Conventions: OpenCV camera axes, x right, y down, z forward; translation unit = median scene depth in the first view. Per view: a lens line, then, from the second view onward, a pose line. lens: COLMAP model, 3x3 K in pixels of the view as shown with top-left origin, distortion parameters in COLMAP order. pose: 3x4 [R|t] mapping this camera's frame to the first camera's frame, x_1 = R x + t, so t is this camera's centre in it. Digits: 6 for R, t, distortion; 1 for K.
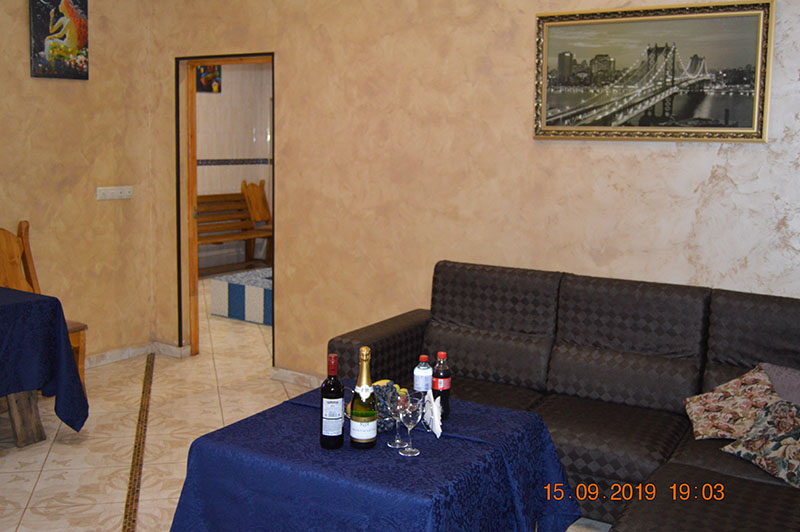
lens RADIAL K [[836.1, 0, 400.0], [0, 836.1, 266.0], [0, 0, 1]] dist [-0.058202, -0.002228]
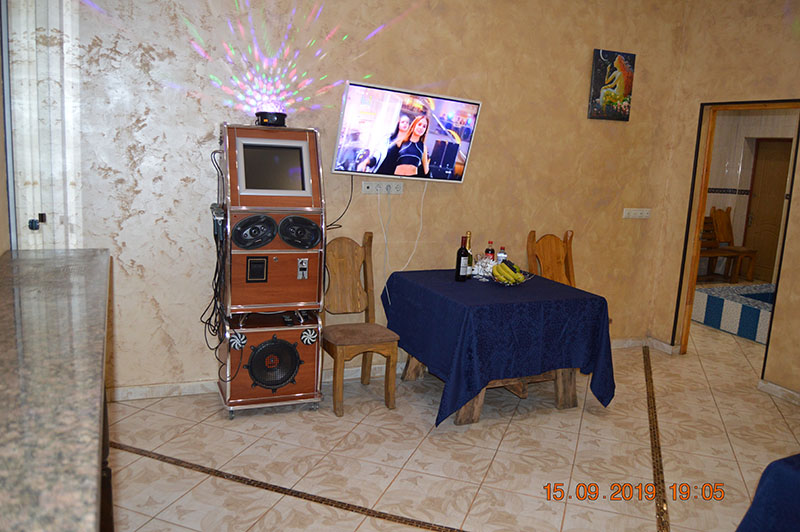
lens RADIAL K [[643.2, 0, 400.0], [0, 643.2, 266.0], [0, 0, 1]] dist [-0.067428, 0.002013]
pose [[0.826697, 0.118419, -0.550045, -0.111099], [-0.115038, 0.992524, 0.040782, -0.009360], [0.550762, 0.029562, 0.834138, 0.023590]]
